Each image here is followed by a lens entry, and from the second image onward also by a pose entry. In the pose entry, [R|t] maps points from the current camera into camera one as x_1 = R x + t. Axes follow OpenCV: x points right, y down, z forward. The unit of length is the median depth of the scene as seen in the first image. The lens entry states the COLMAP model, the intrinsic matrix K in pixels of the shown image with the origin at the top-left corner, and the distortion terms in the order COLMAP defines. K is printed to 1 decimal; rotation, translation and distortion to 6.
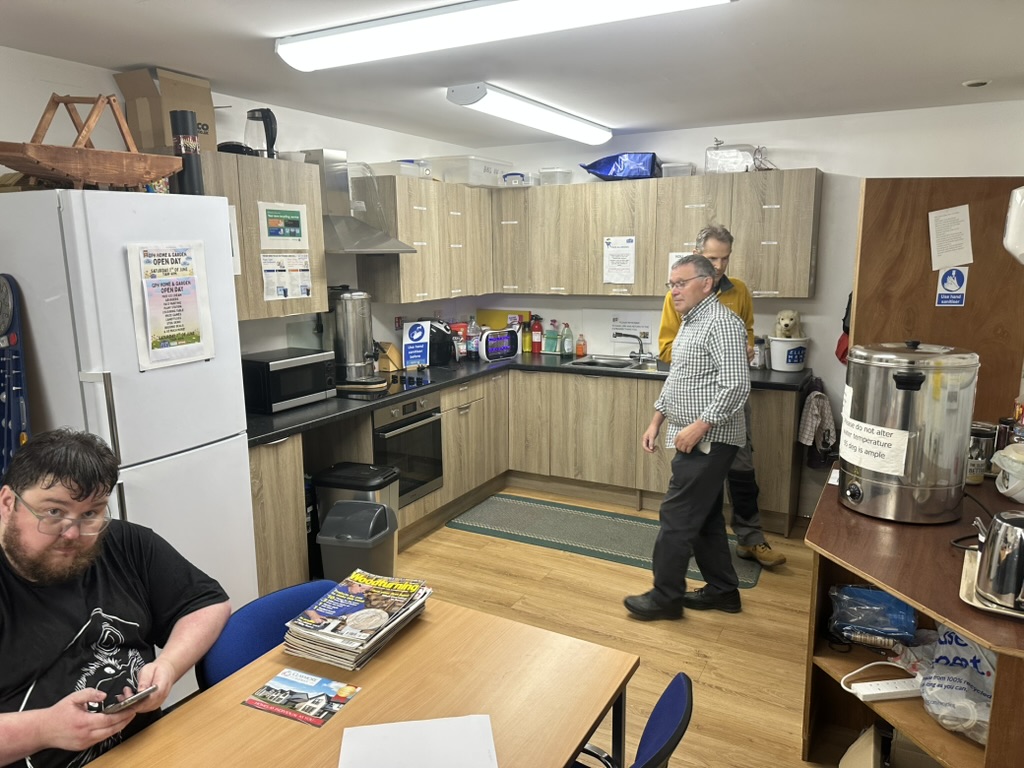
lens RADIAL K [[713.8, 0, 507.8], [0, 713.8, 379.2], [0, 0, 1]] dist [-0.005073, 0.007630]
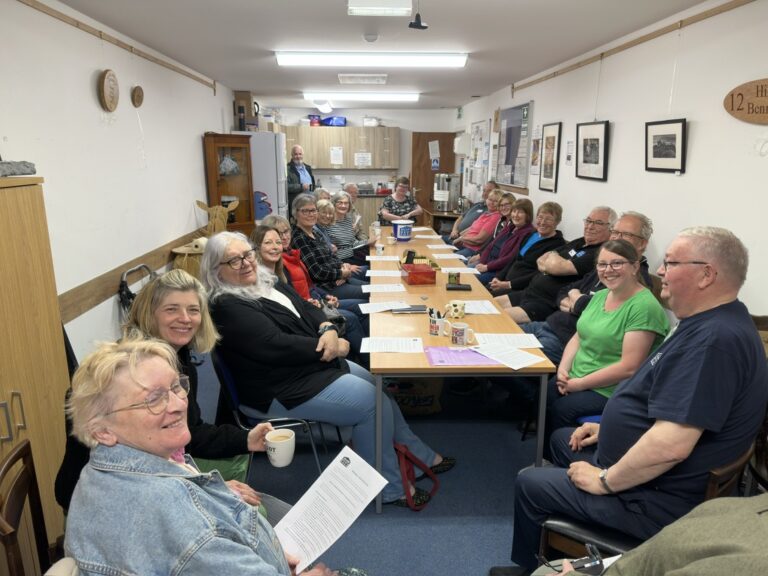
lens RADIAL K [[535.3, 0, 384.4], [0, 535.3, 289.0], [0, 0, 1]] dist [-0.005073, 0.007630]
pose [[0.814788, -0.125467, 0.566020, -1.121392], [0.091184, 0.991884, 0.088606, 0.218963], [-0.572544, -0.020583, 0.819616, -1.000511]]
